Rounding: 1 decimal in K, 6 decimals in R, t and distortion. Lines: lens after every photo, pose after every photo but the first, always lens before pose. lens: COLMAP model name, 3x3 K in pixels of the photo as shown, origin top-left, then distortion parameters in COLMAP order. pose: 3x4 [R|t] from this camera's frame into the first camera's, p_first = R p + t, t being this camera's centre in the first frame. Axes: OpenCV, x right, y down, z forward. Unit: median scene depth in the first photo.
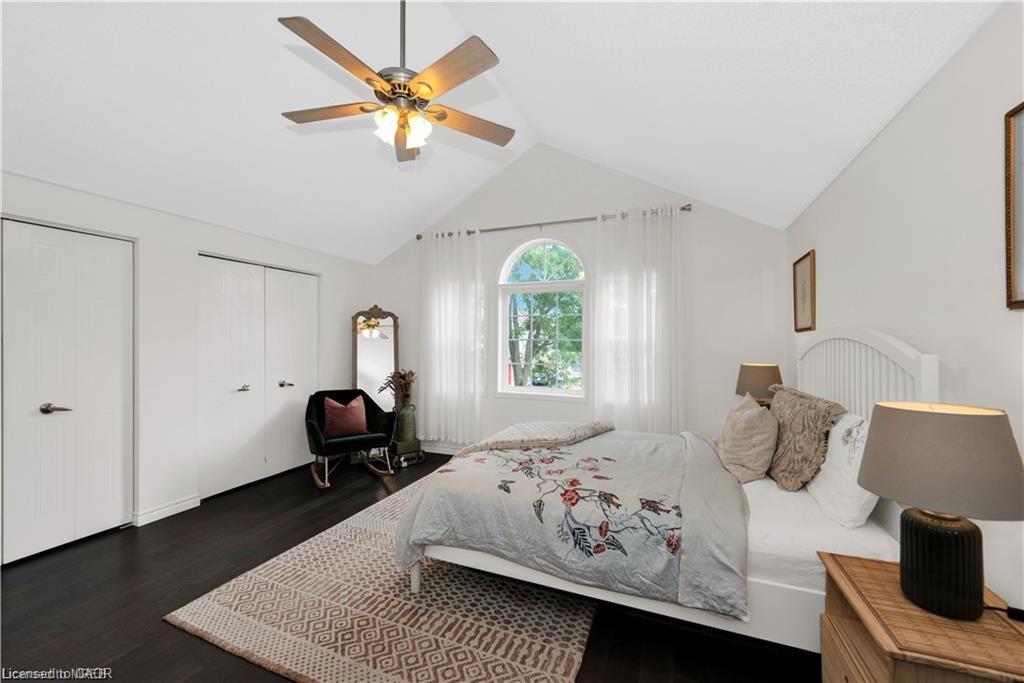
lens RADIAL K [[401.8, 0, 511.0], [0, 401.8, 342.6], [0, 0, 1]] dist [0.008176, -0.001329]
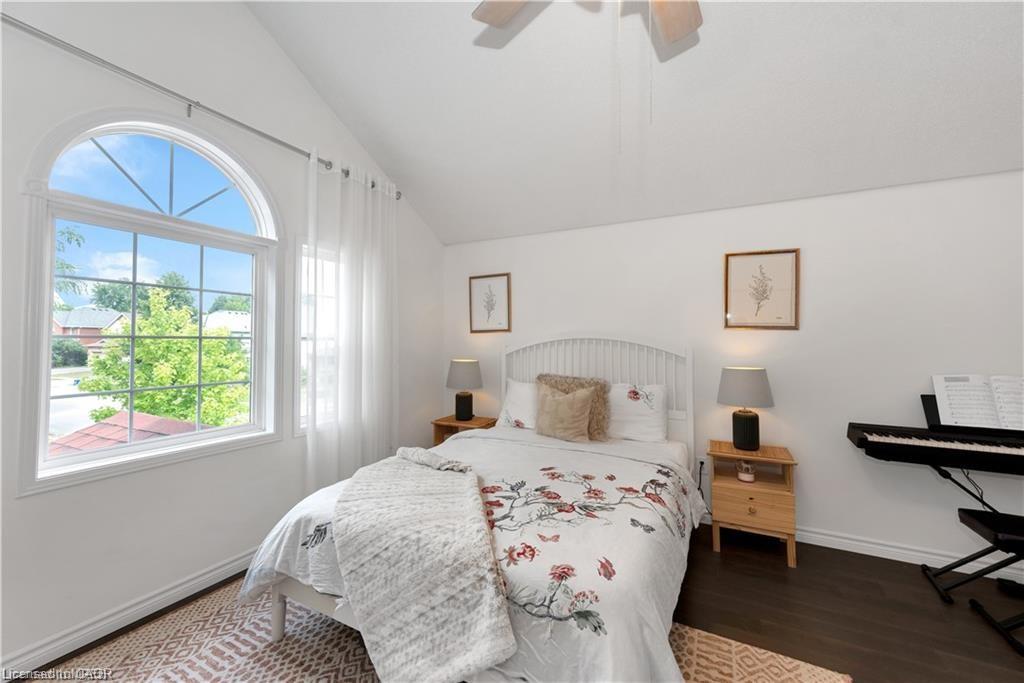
lens RADIAL K [[401.8, 0, 518.6], [0, 401.8, 332.7], [0, 0, 1]] dist [0.008176, -0.001329]
pose [[0.086456, 0.016670, 0.996116, -0.827805], [0.001183, 0.999858, -0.016836, -0.008294], [-0.996255, 0.002634, 0.086424, 1.186250]]
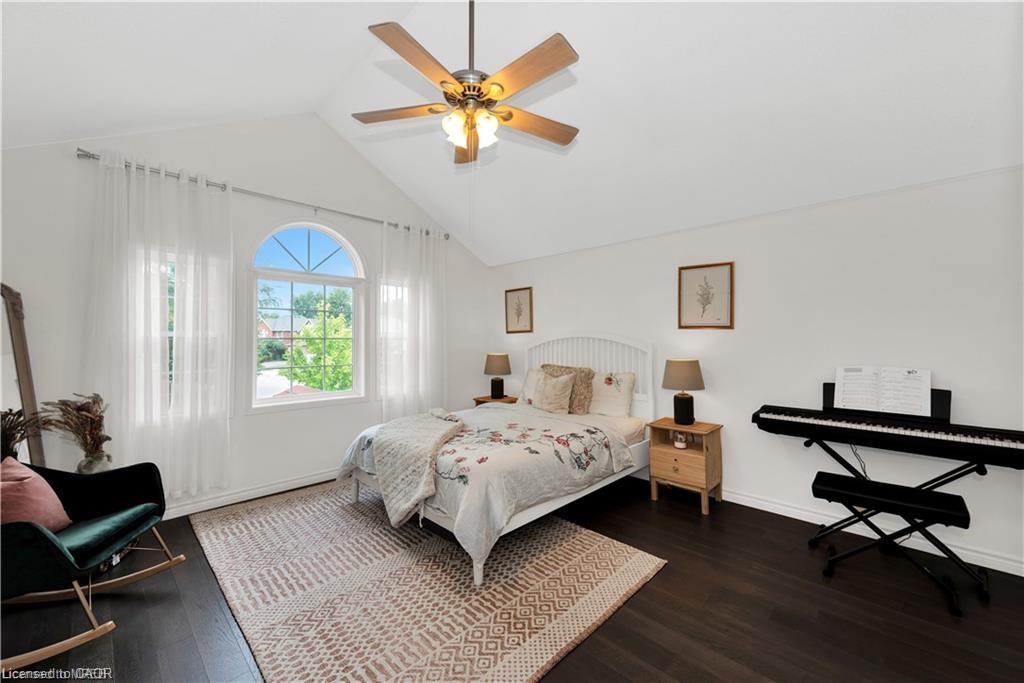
lens RADIAL K [[401.8, 0, 520.5], [0, 401.8, 334.9], [0, 0, 1]] dist [0.008176, -0.001329]
pose [[0.371290, 0.005851, 0.928498, -1.245064], [0.007866, 0.999924, -0.009447, -0.005777], [-0.928483, 0.010811, 0.371216, 0.553229]]
